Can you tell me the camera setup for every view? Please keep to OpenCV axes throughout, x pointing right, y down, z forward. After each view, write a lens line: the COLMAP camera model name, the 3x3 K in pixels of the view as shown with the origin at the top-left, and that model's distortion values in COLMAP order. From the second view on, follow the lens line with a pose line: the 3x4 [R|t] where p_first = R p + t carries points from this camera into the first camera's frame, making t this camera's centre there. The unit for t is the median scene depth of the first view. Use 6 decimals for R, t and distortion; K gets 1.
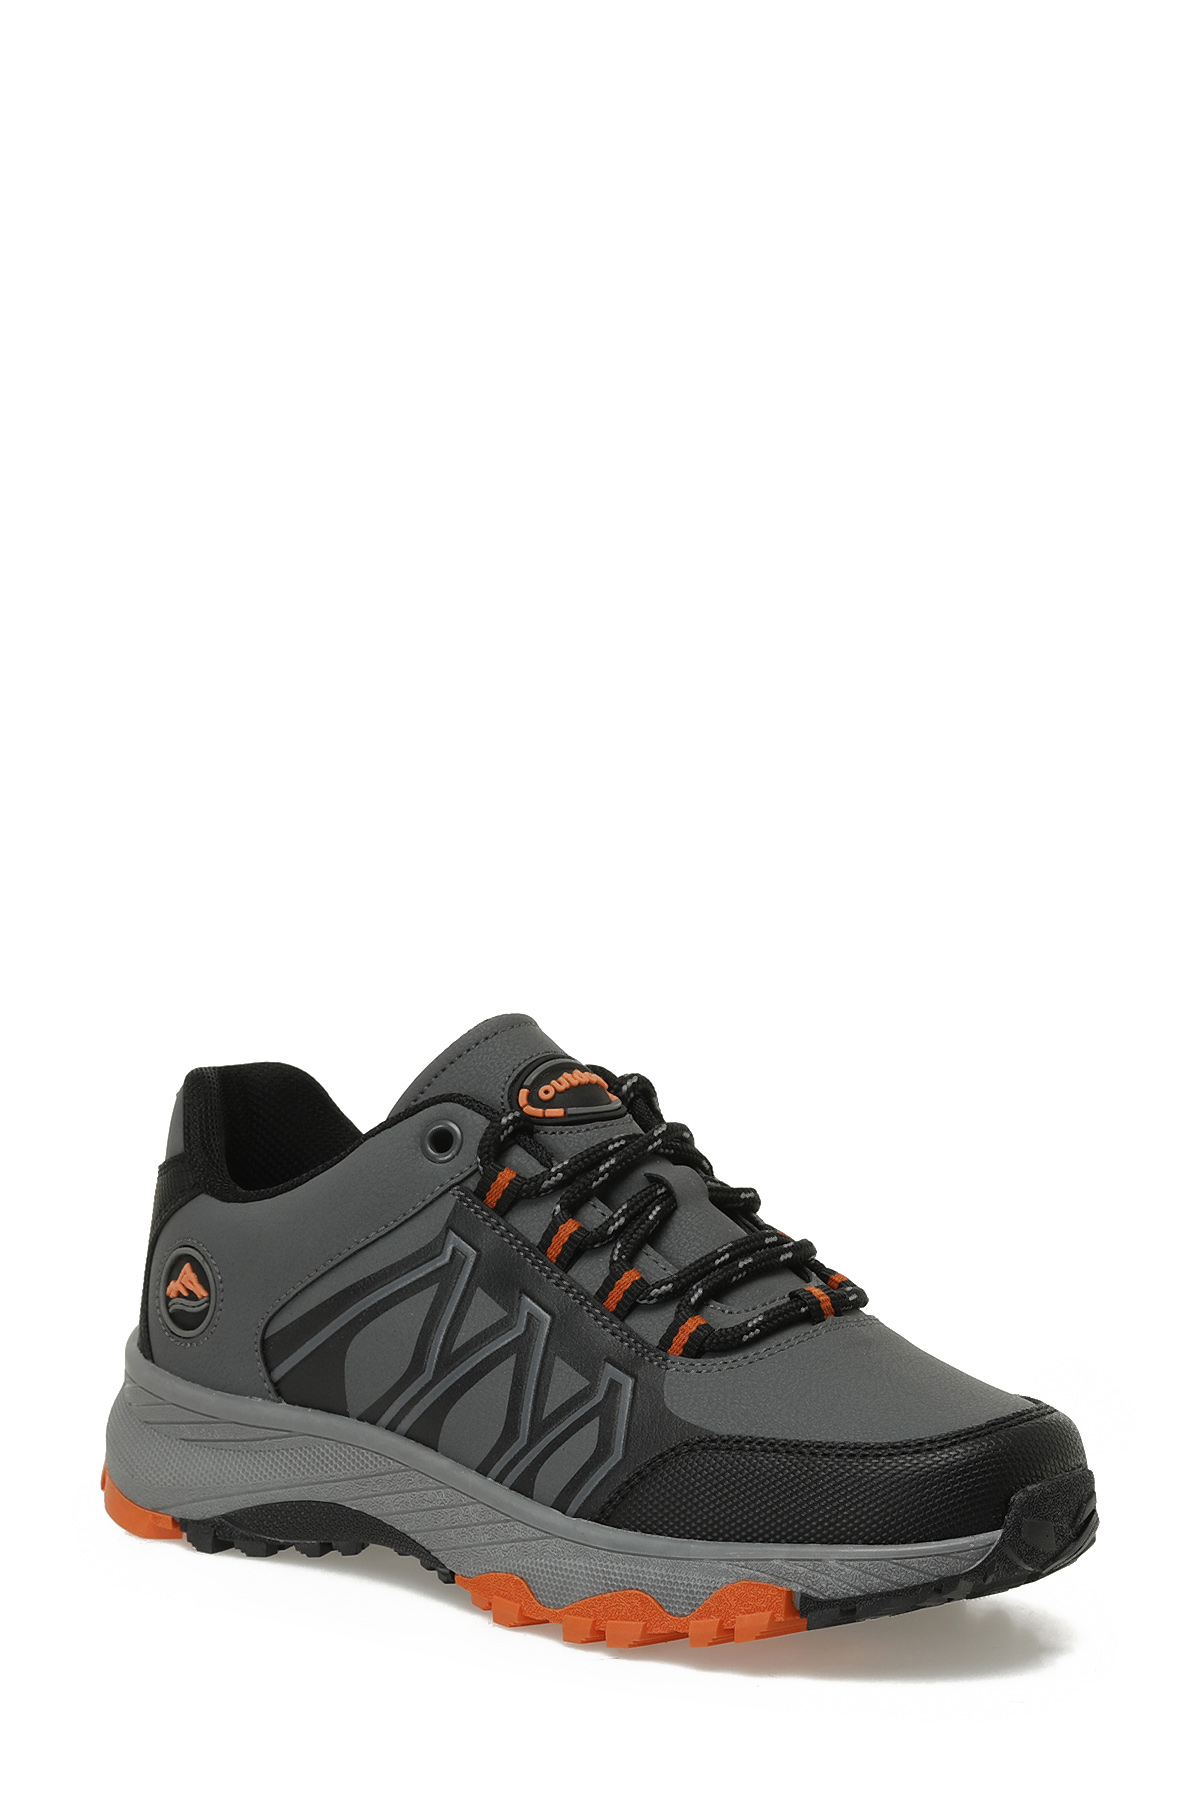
lens RADIAL K [[6056.2, 0, 600.9], [0, 6056.2, 900.0], [0, 0, 1]] dist [-0.219285, 0.000000]
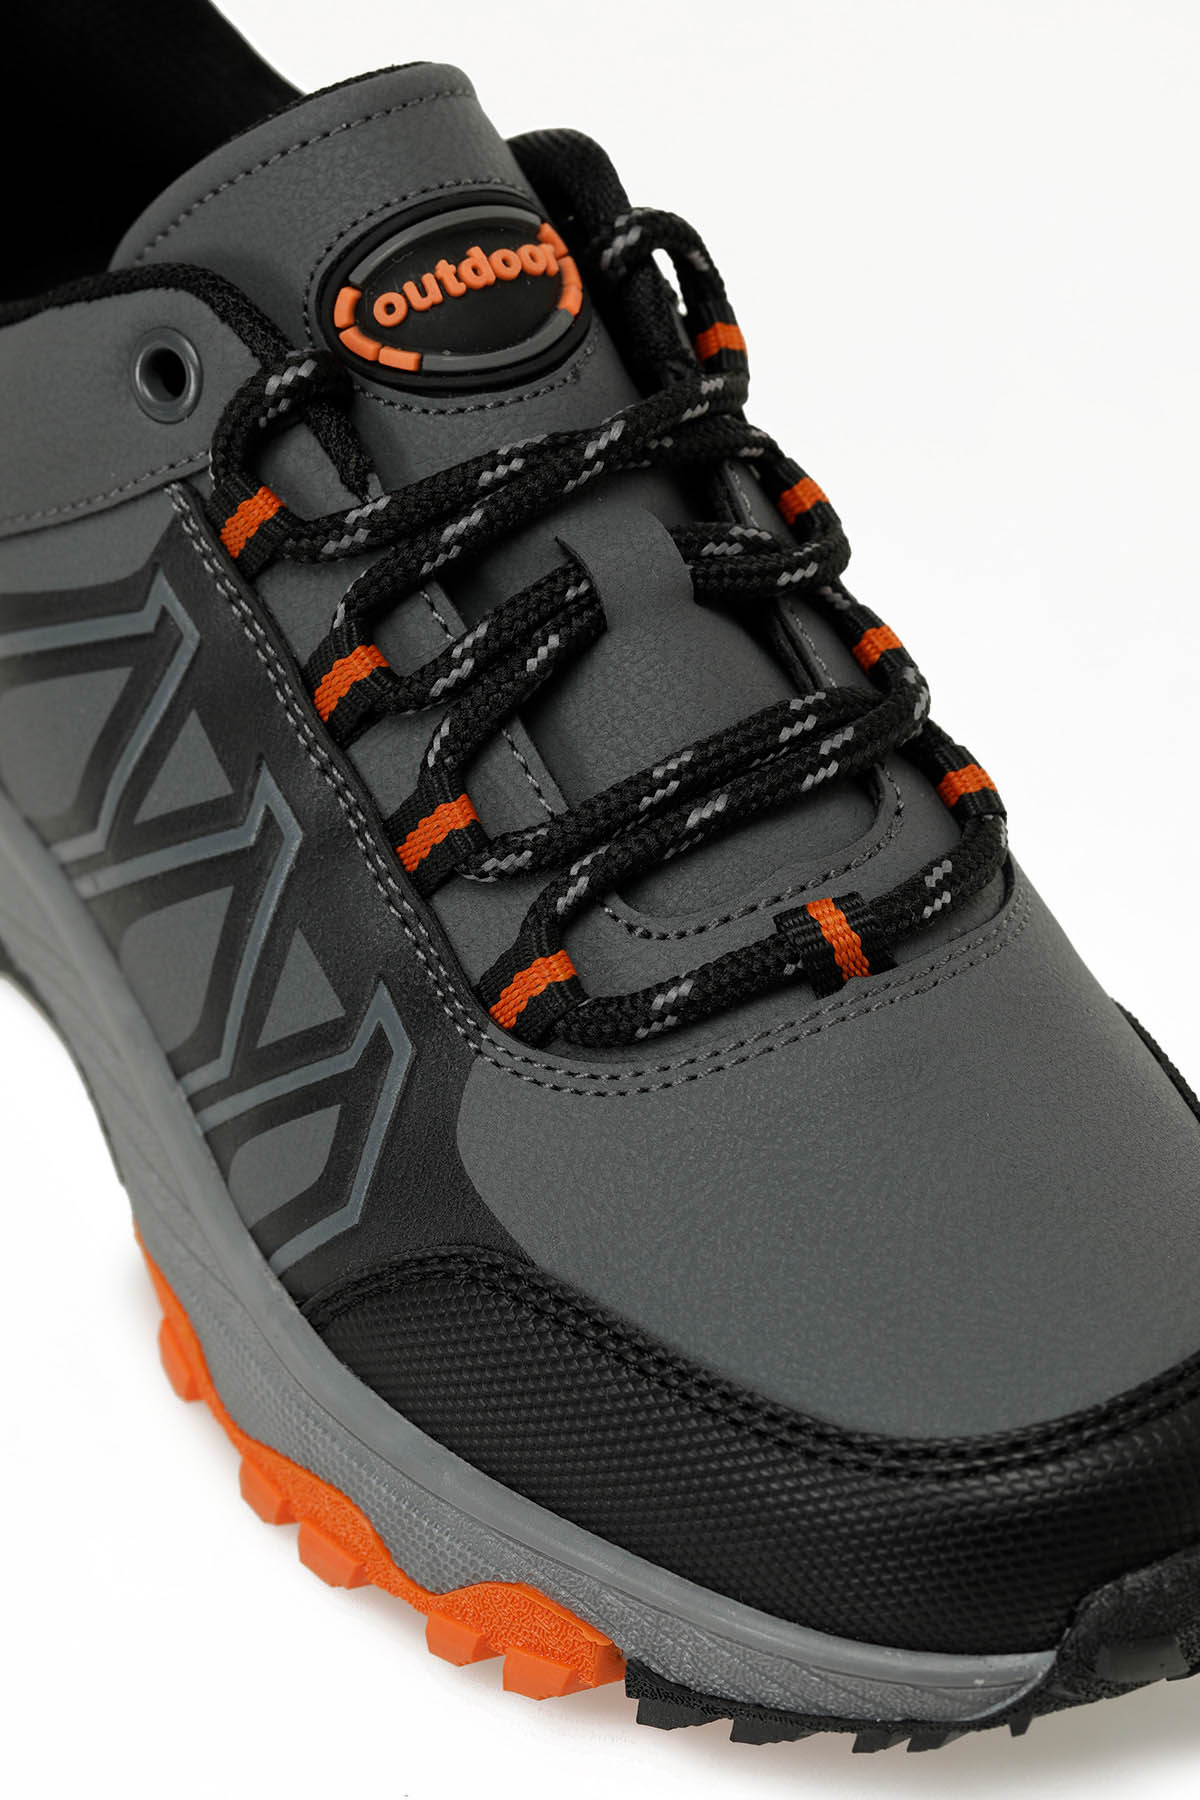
lens RADIAL K [[6056.2, 0, 599.5], [0, 6056.2, 900.5], [0, 0, 1]] dist [-0.219285, 0.000000]
pose [[0.963326, 0.179300, -0.199635, 0.107520], [-0.065545, 0.878680, 0.472891, -0.148978], [0.260205, -0.442463, 0.858208, 0.591987]]
